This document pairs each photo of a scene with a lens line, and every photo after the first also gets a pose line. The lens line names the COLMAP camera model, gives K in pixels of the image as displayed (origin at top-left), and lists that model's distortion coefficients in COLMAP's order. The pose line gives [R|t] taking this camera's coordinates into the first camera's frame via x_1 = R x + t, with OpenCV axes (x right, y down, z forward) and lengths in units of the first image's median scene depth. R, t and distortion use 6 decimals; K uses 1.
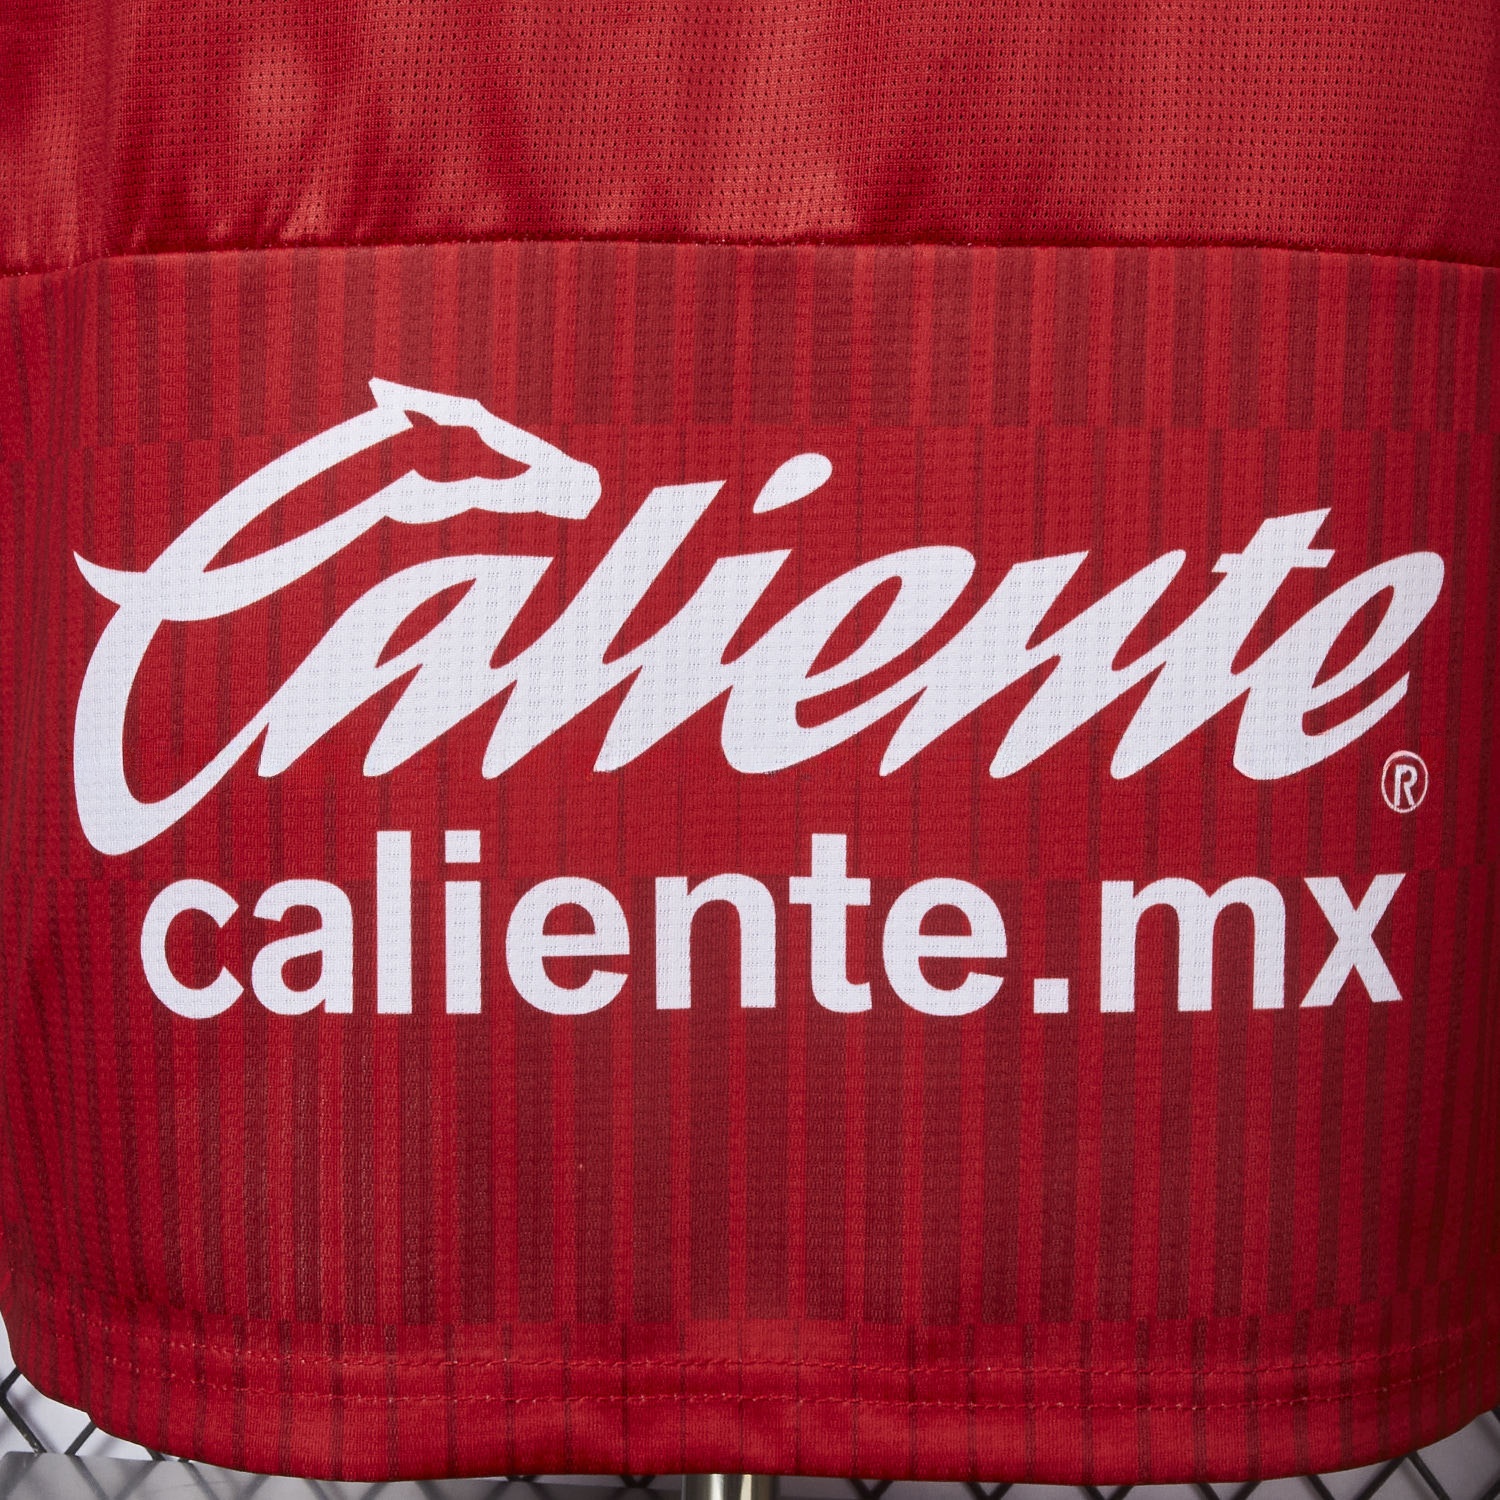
lens RADIAL K [[3892.6, 0, 750.3], [0, 3892.6, 751.1], [0, 0, 1]] dist [0.089286, 0.000000]
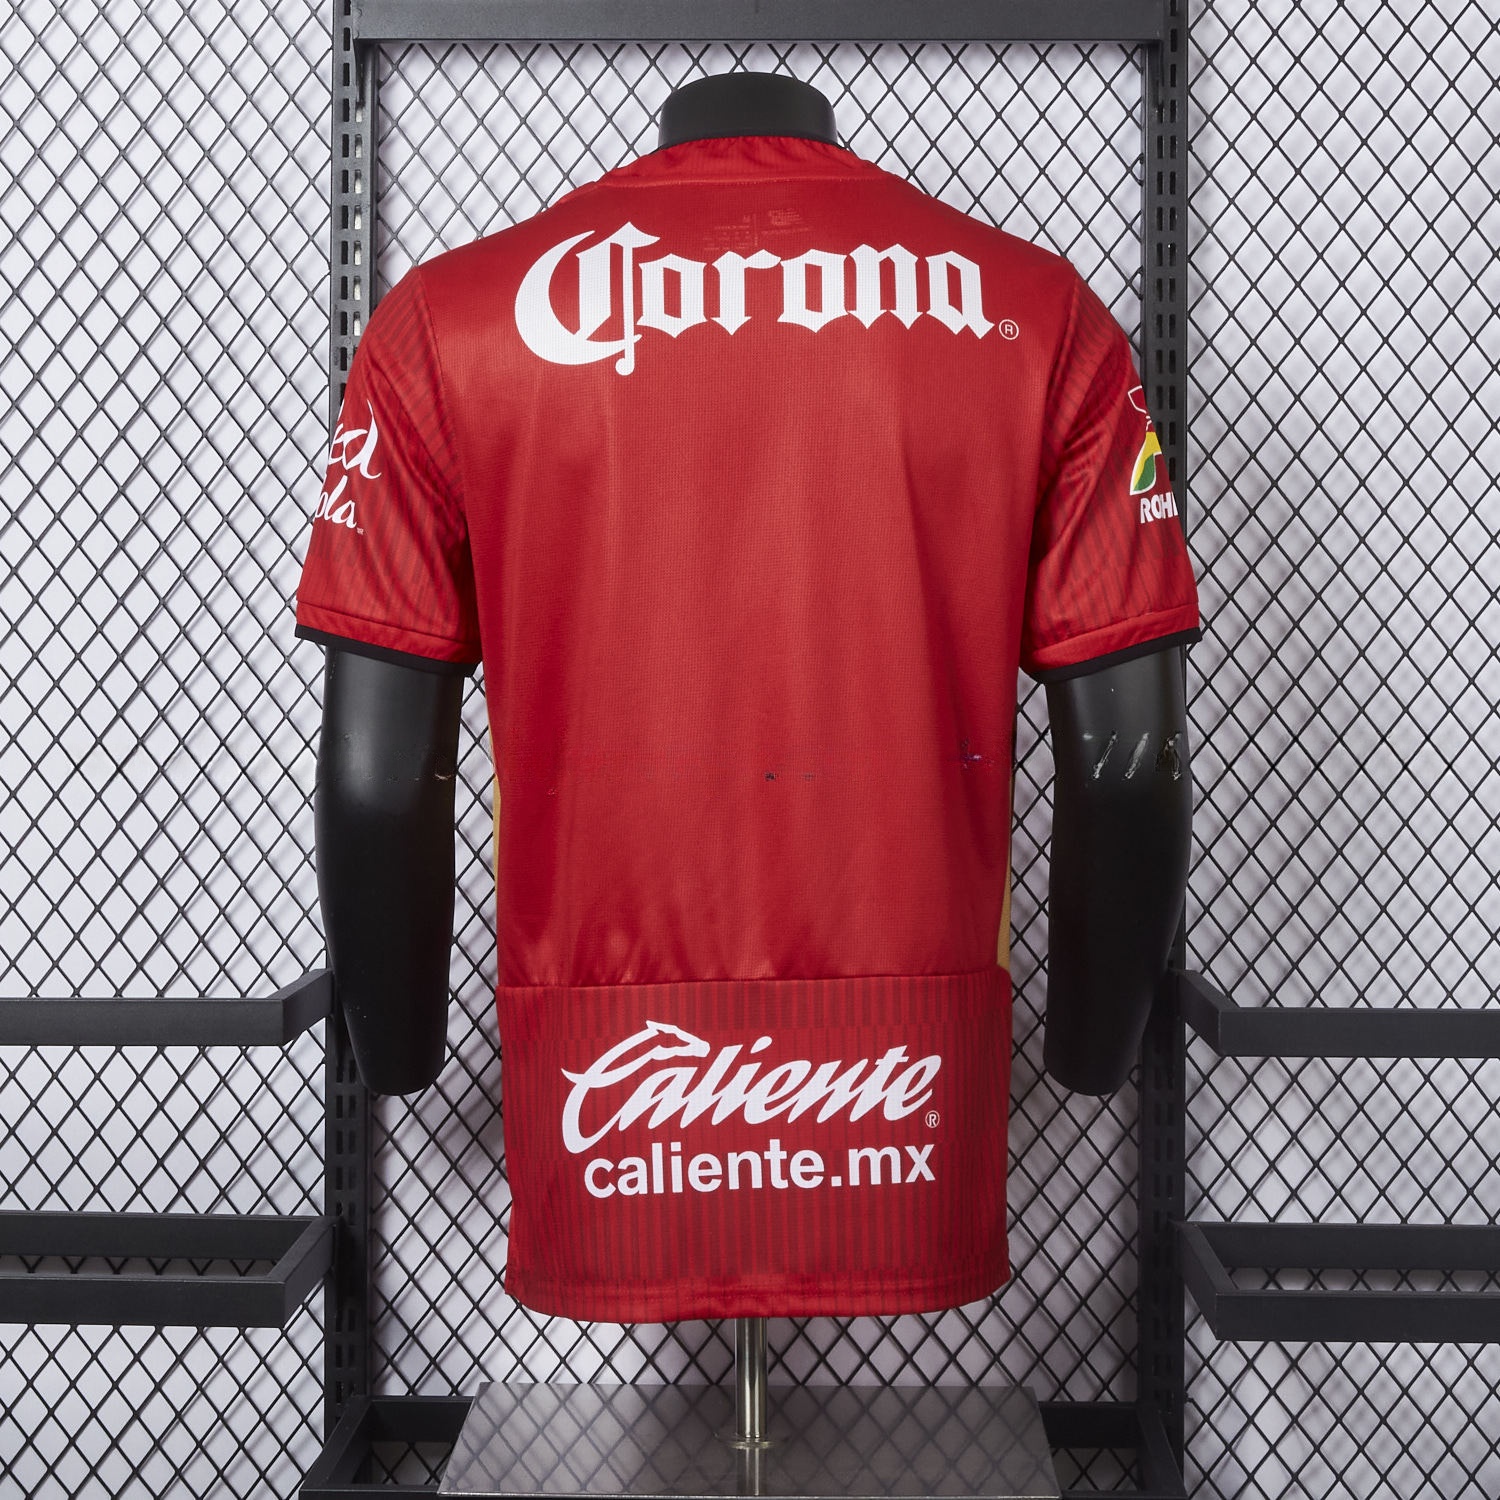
lens RADIAL K [[3892.6, 0, 748.2], [0, 3892.6, 745.4], [0, 0, 1]] dist [0.089286, 0.000000]
pose [[0.999245, -0.036917, 0.012116, -0.035787], [0.037758, 0.996183, -0.078695, -0.061083], [-0.009165, 0.079093, 0.996825, -2.703948]]
